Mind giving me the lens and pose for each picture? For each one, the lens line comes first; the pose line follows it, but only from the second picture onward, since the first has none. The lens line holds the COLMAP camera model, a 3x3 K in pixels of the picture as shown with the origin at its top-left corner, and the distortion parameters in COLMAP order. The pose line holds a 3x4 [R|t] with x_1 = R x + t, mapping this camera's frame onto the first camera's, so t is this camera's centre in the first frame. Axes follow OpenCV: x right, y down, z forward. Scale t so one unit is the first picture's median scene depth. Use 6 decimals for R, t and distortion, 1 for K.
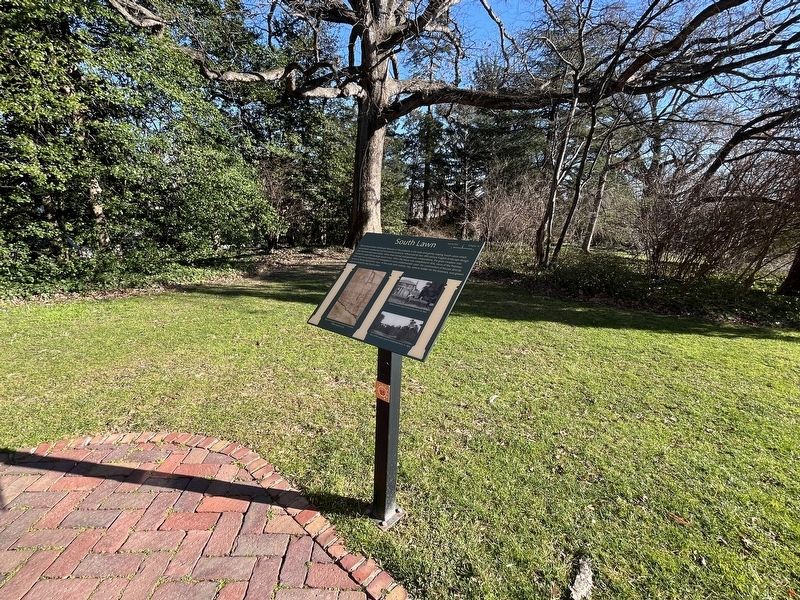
lens RADIAL K [[372.8, 0, 400.2], [0, 372.8, 299.7], [0, 0, 1]] dist [0.000112, 0.000026]
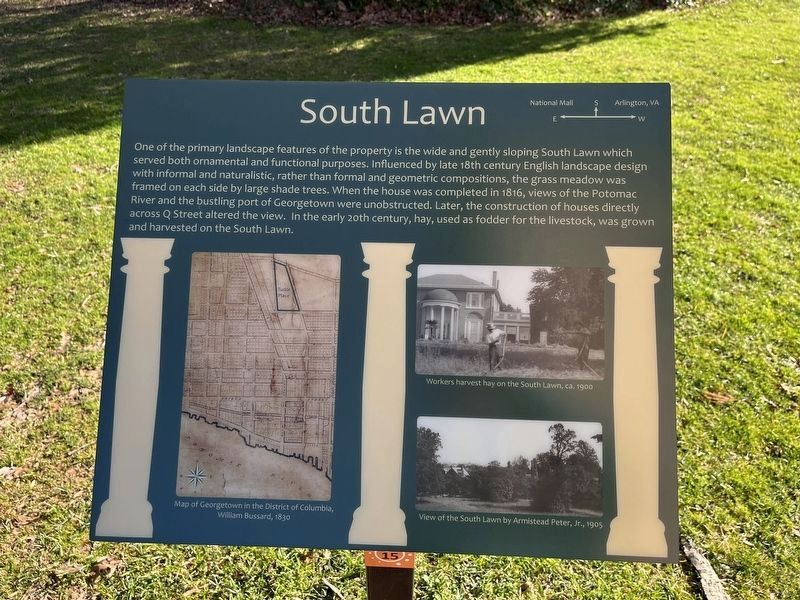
lens RADIAL K [[606.1, 0, 399.8], [0, 606.1, 300.4], [0, 0, 1]] dist [0.008953, 0.001371]
pose [[0.797298, -0.396291, 0.455268, -0.227837], [0.166819, 0.869571, 0.464777, -0.256975], [-0.580075, -0.294618, 0.759417, 0.677899]]
